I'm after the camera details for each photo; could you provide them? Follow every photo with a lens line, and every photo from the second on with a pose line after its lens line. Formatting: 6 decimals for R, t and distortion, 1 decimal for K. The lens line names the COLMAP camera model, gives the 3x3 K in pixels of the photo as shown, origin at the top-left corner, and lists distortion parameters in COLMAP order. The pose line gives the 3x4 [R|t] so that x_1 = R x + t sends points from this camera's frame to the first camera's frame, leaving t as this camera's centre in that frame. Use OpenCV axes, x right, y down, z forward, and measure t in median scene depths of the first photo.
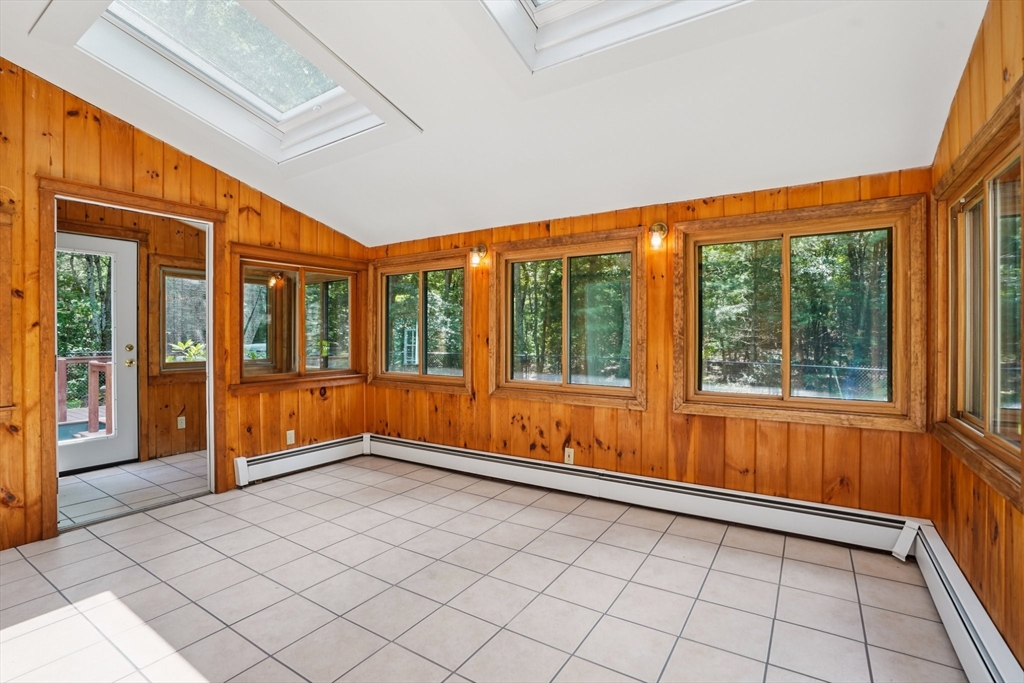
lens RADIAL K [[480.9, 0, 504.6], [0, 480.9, 336.1], [0, 0, 1]] dist [-0.040783, 0.000593]
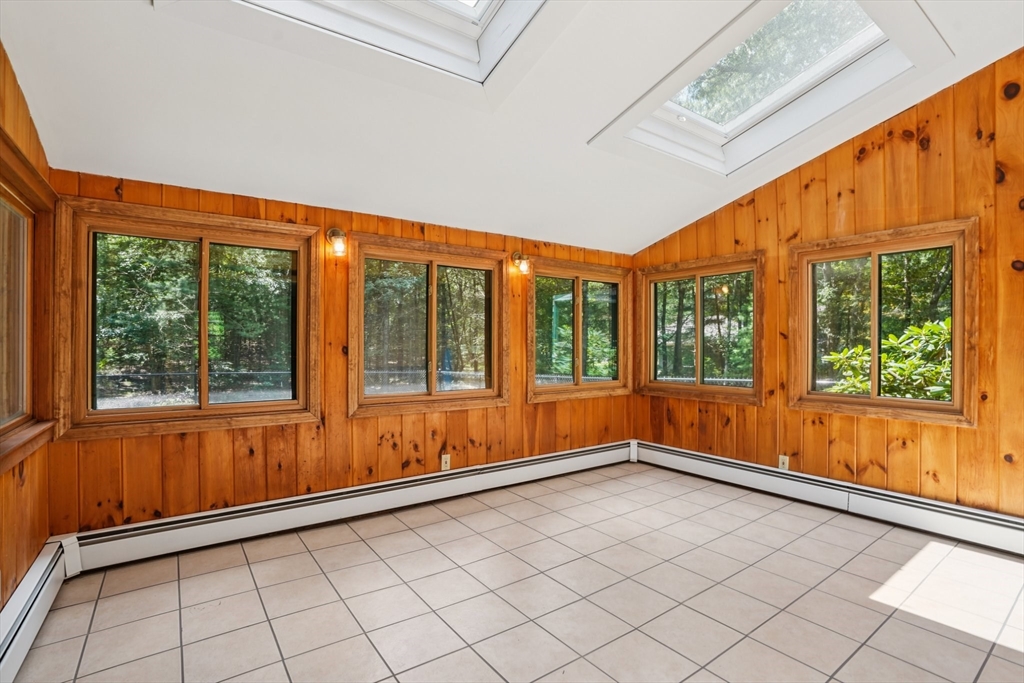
lens RADIAL K [[487.0, 0, 516.2], [0, 487.0, 343.5], [0, 0, 1]] dist [-0.064905, 0.025594]
pose [[0.360187, 0.000852, 0.932880, -0.777771], [0.003039, 0.999993, -0.002086, 0.002148], [-0.932875, 0.003586, 0.360182, 0.501860]]
